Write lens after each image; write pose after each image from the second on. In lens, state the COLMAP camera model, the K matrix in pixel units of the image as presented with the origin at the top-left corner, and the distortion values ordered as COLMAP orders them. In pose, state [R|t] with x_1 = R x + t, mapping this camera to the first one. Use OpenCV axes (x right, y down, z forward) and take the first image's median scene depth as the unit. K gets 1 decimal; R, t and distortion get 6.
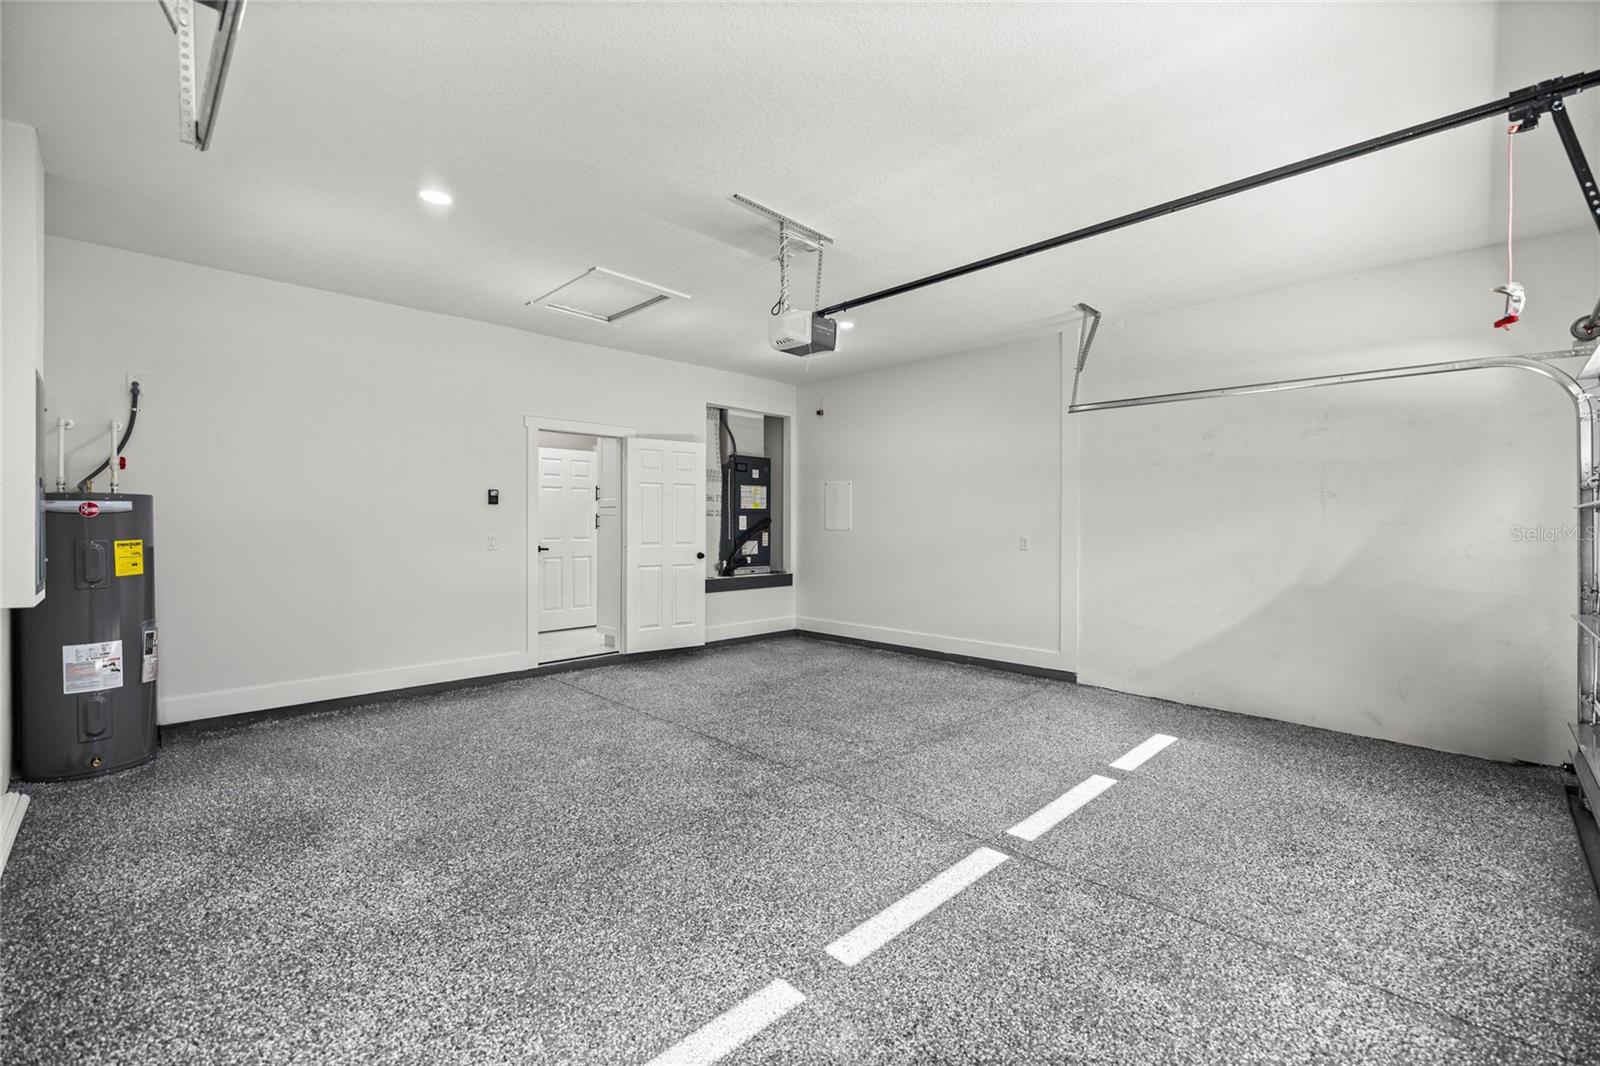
lens RADIAL K [[674.1, 0, 795.4], [0, 674.1, 536.8], [0, 0, 1]] dist [0.002671, 0.000189]
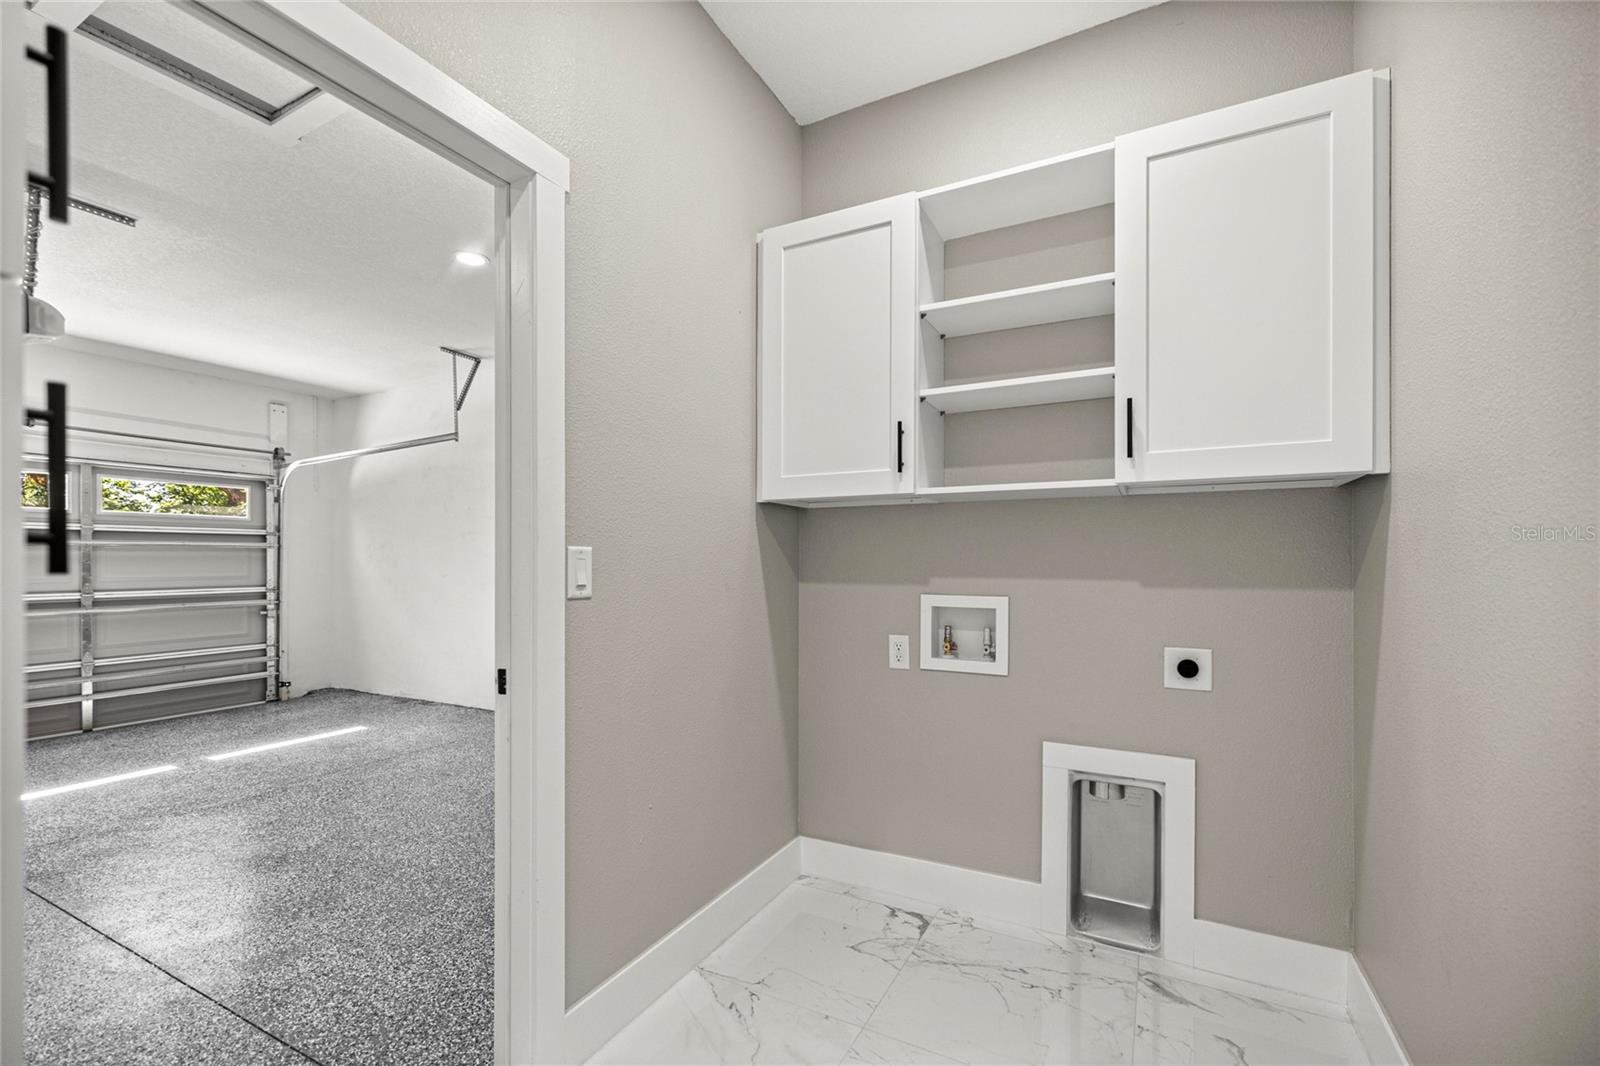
lens RADIAL K [[674.1, 0, 795.4], [0, 674.1, 536.8], [0, 0, 1]] dist [0.002671, 0.000189]
pose [[-0.954908, -0.006563, -0.296829, -0.721311], [-0.001350, 0.999841, -0.017764, -0.027389], [0.296898, -0.016563, -0.954766, 2.248166]]
